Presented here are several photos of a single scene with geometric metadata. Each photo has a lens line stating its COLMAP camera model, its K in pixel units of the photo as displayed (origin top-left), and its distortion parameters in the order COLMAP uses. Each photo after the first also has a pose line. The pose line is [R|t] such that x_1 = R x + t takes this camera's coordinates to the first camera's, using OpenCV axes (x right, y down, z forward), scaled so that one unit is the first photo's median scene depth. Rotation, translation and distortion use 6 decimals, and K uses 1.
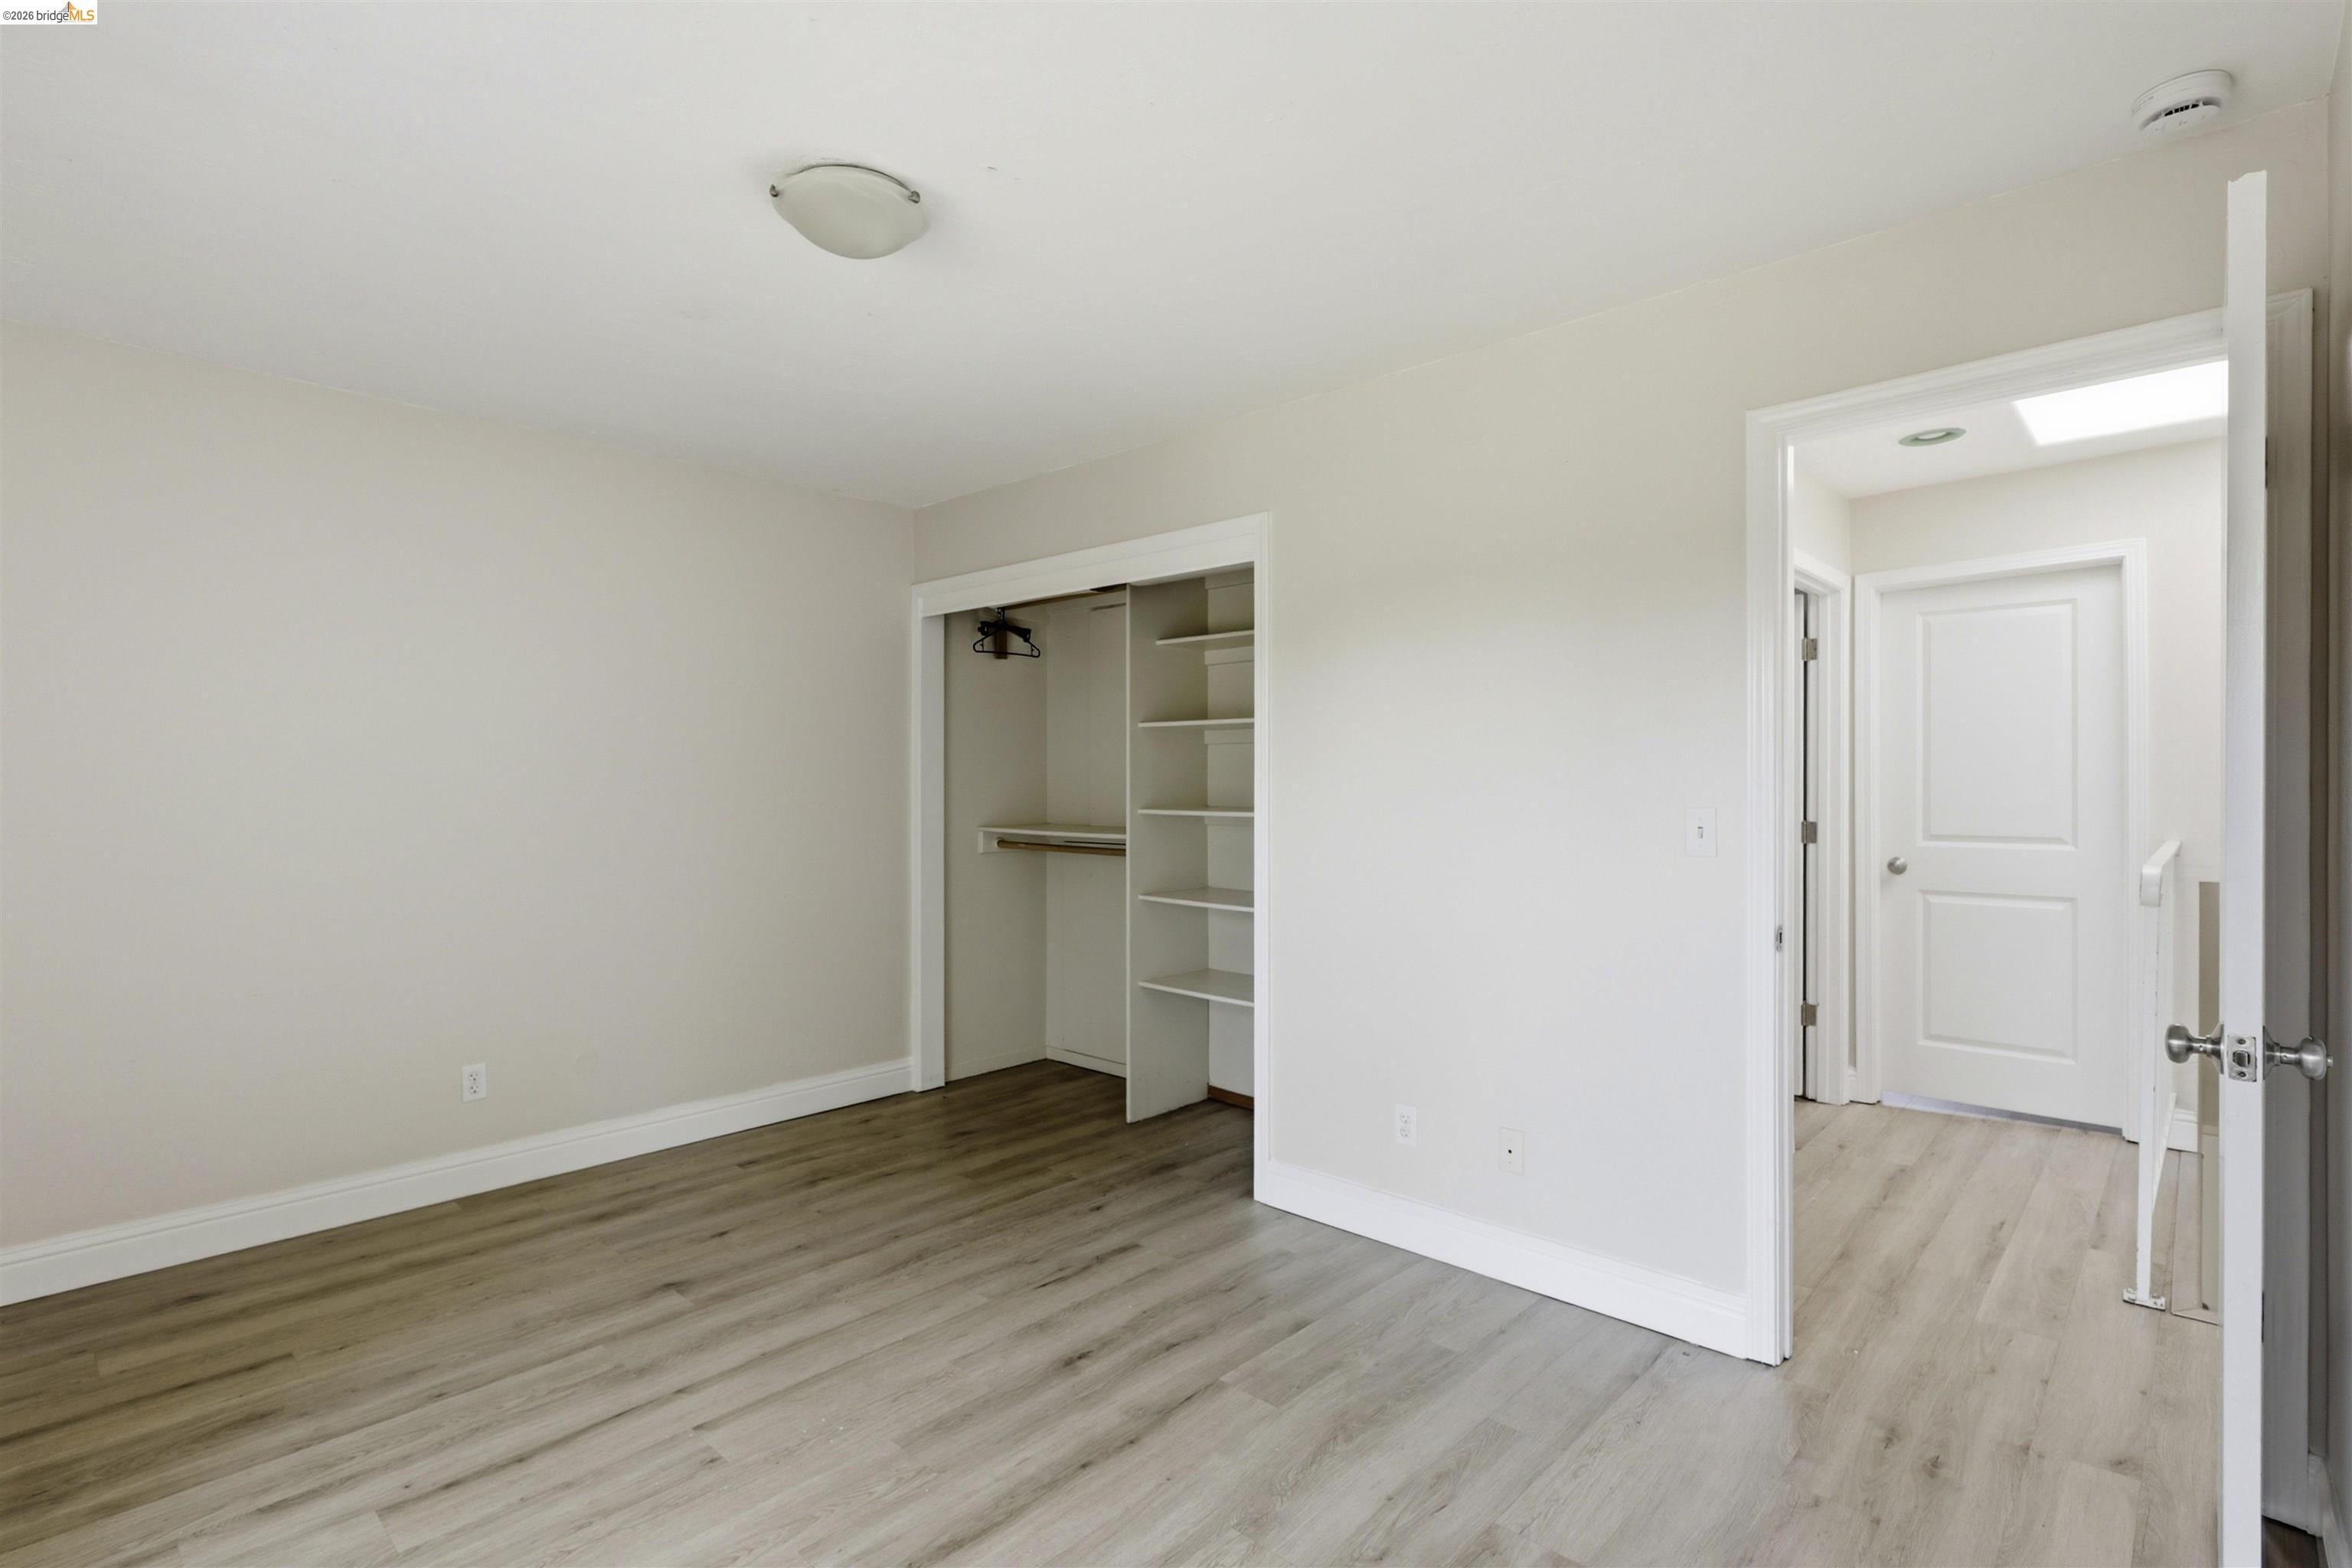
lens RADIAL K [[1108.7, 0, 1189.0], [0, 1108.7, 790.3], [0, 0, 1]] dist [-0.009599, 0.003265]
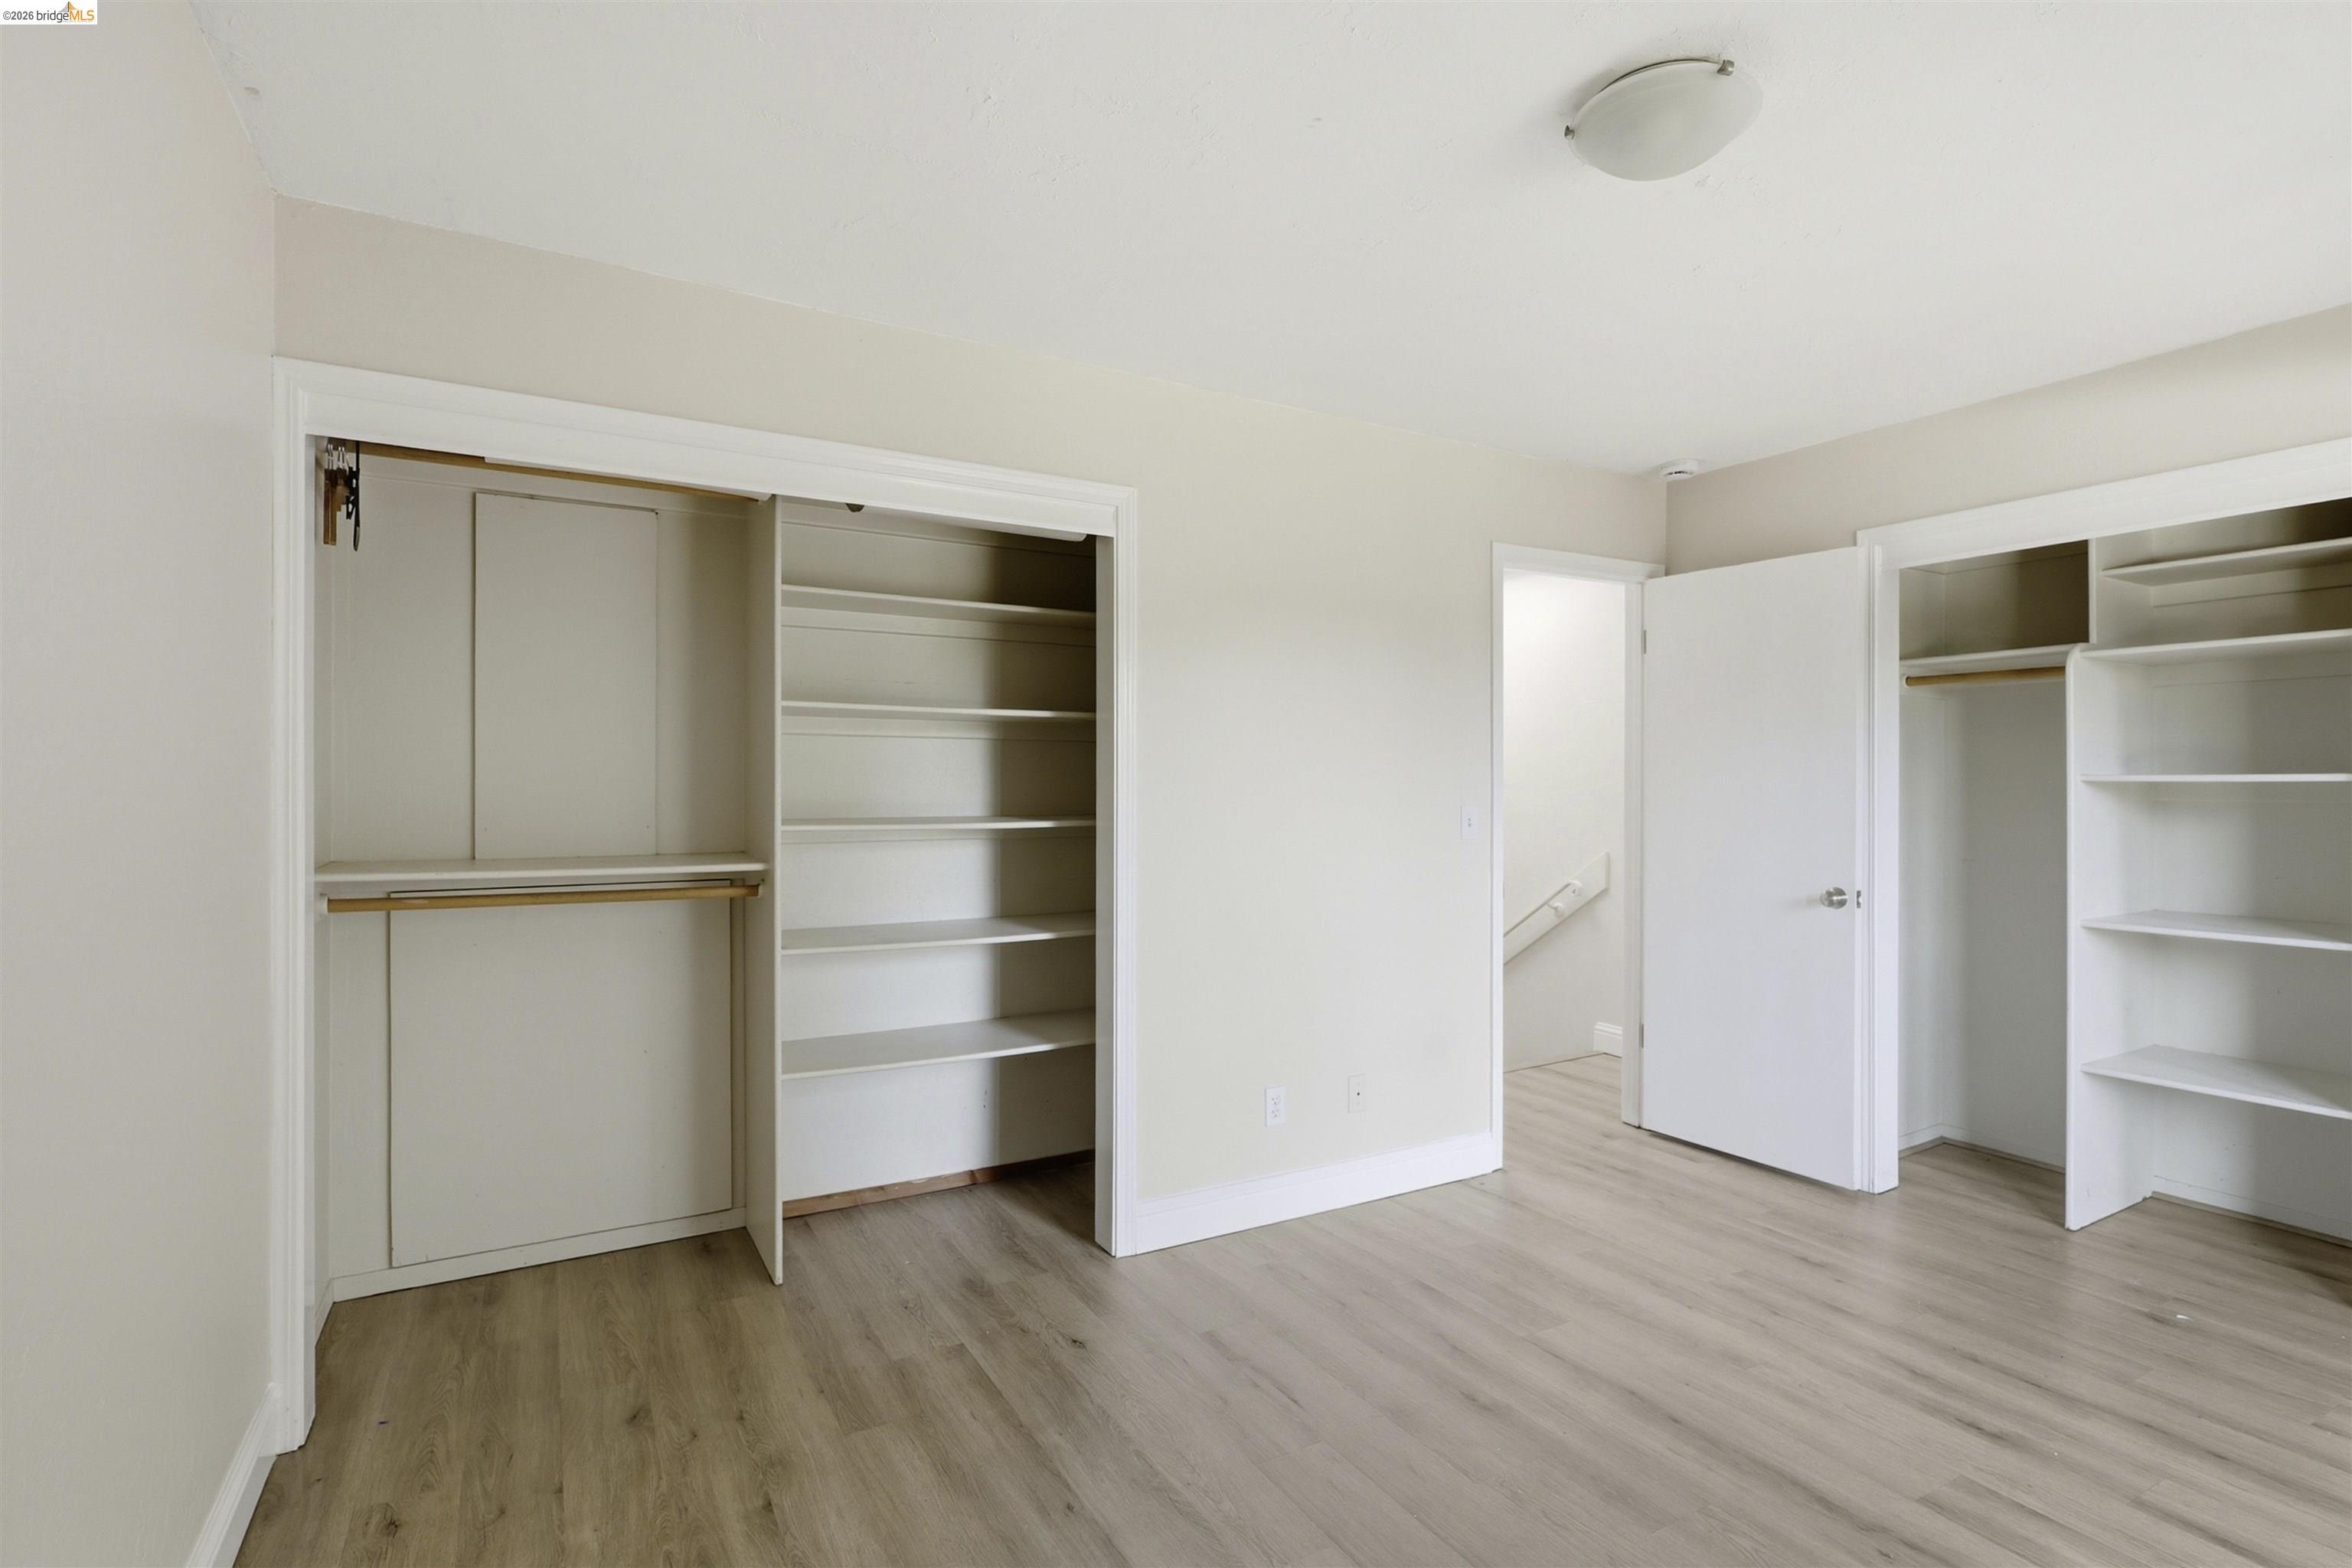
lens RADIAL K [[1108.7, 0, 1168.9], [0, 1108.7, 782.6], [0, 0, 1]] dist [-0.009599, 0.003265]
pose [[0.312957, 0.007512, 0.949738, -0.980714], [0.002539, 0.999959, -0.008746, -0.003354], [-0.949764, 0.005149, 0.312925, 0.866786]]
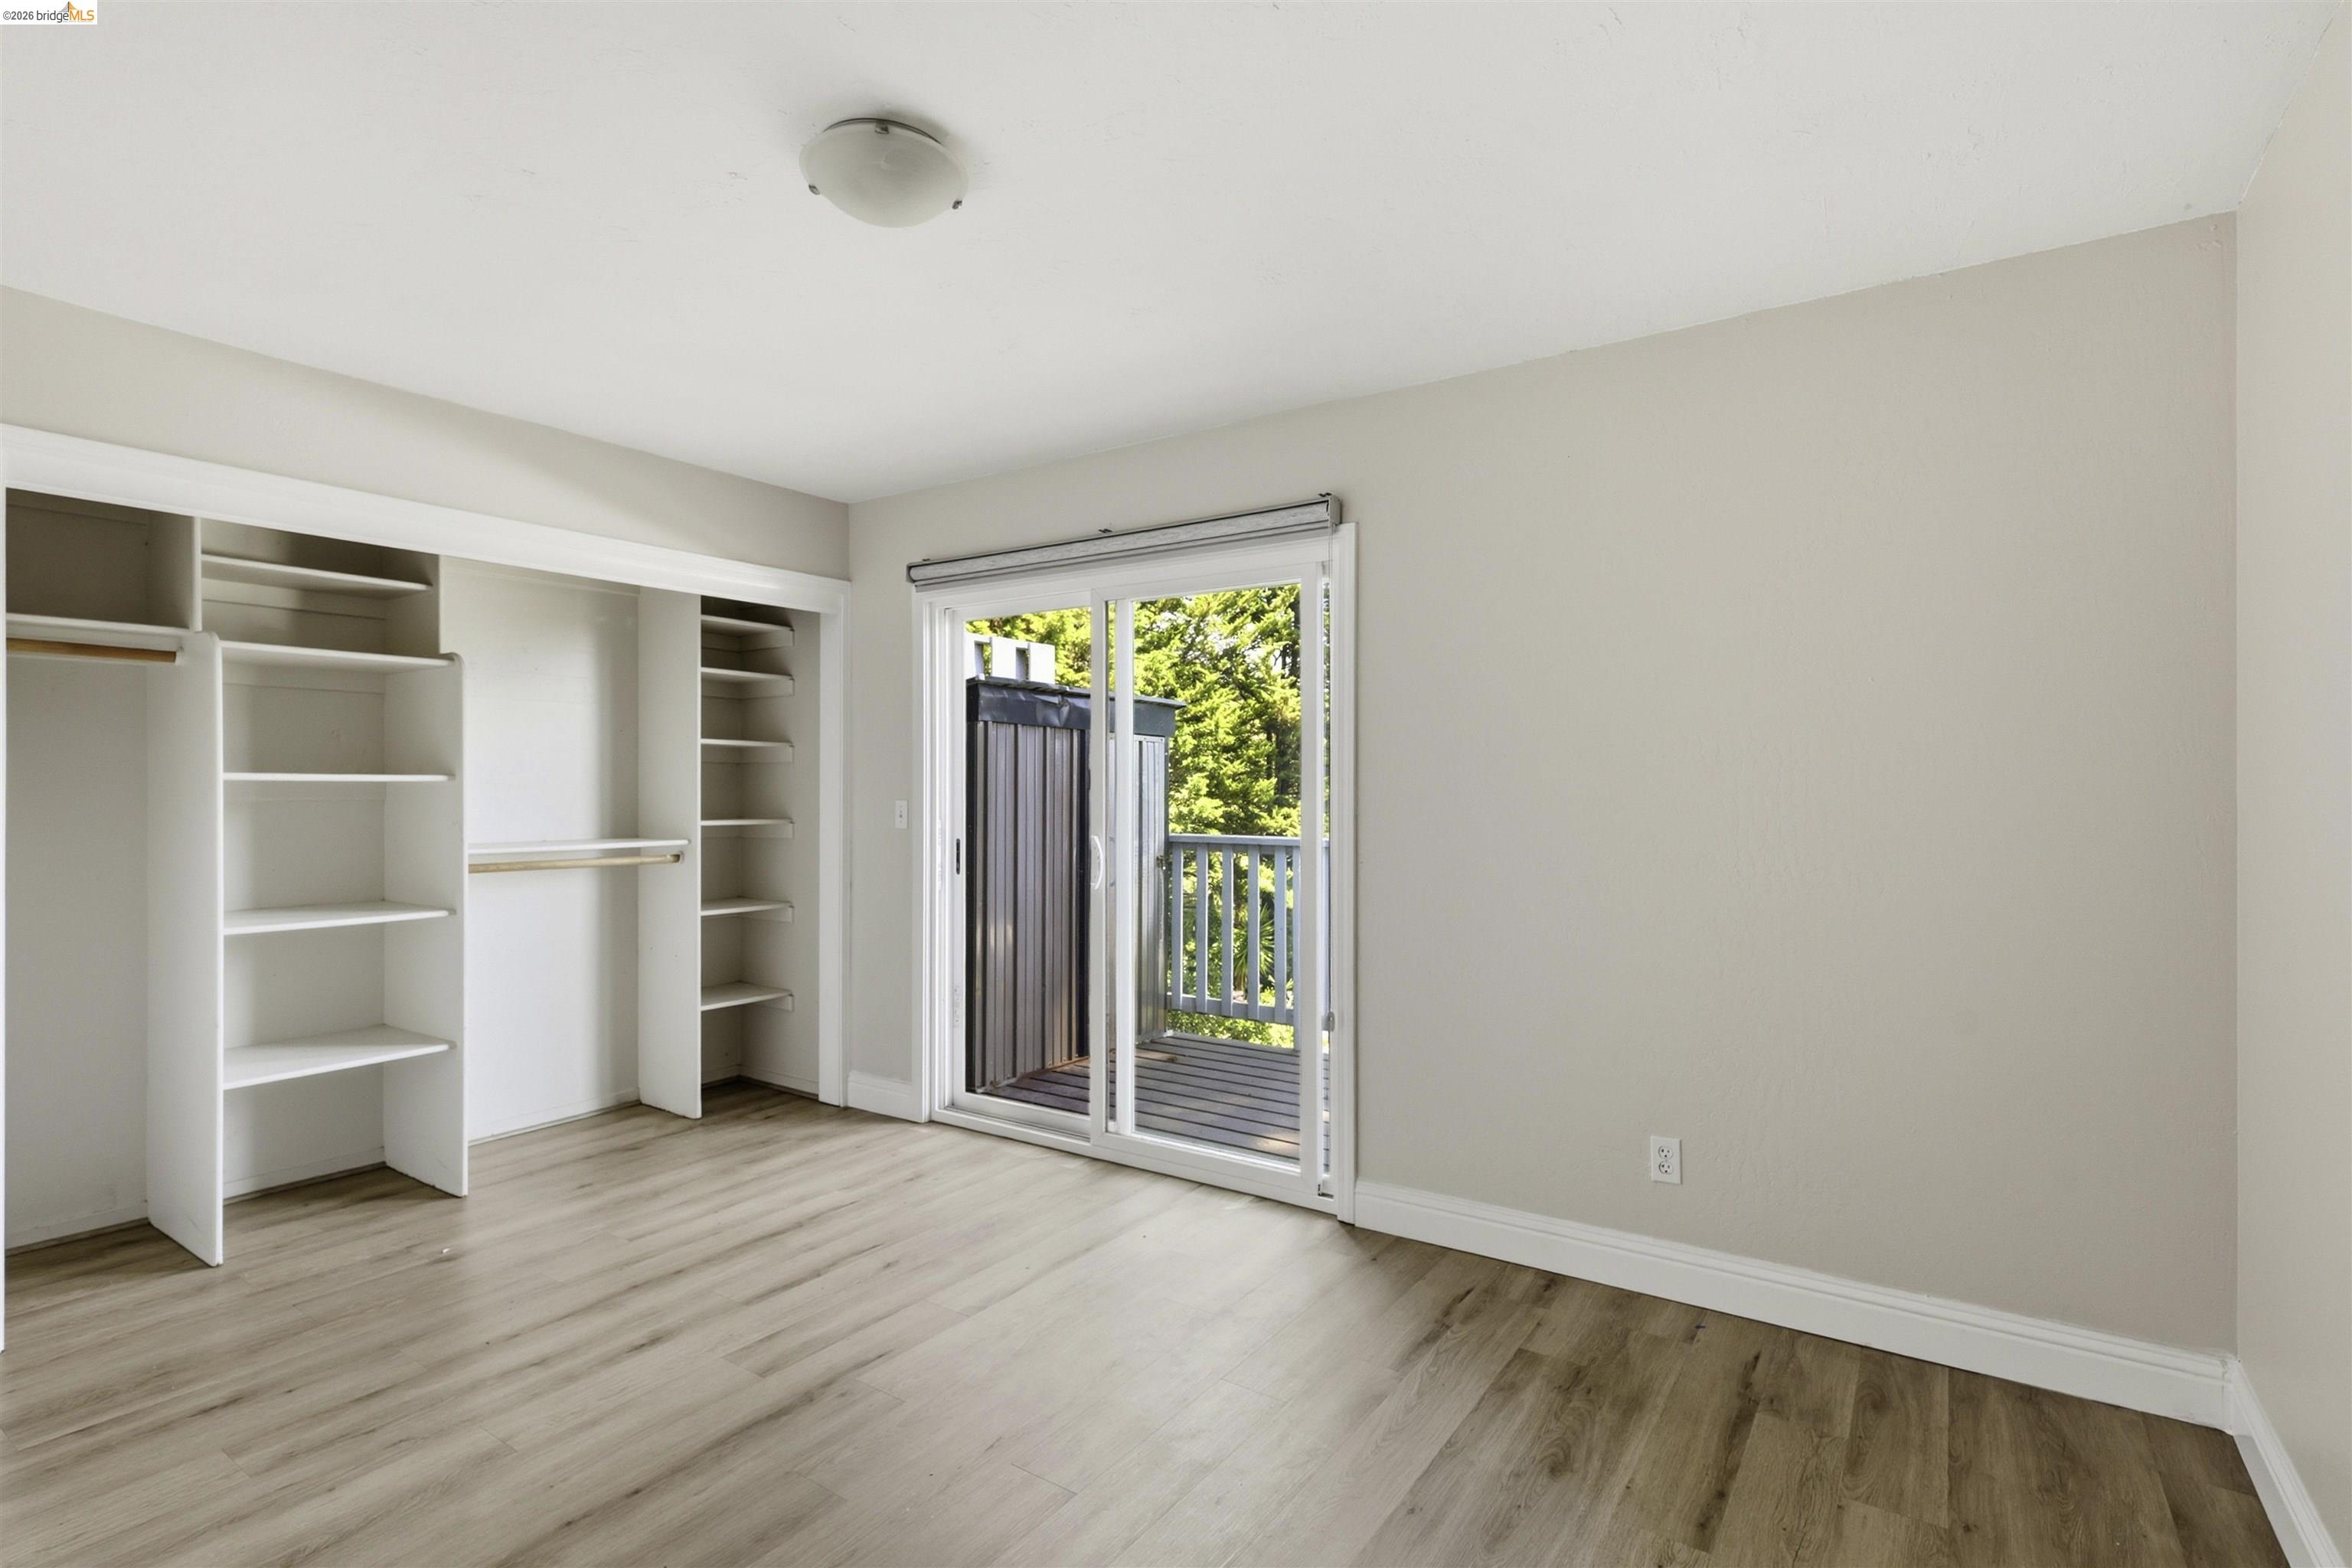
lens RADIAL K [[1108.7, 0, 1194.0], [0, 1108.7, 783.5], [0, 0, 1]] dist [-0.009599, 0.003265]
pose [[-0.988484, 0.000539, -0.151324, -0.332206], [0.000701, 0.999999, -0.001023, -0.007285], [0.151323, -0.001118, -0.988484, 1.559208]]
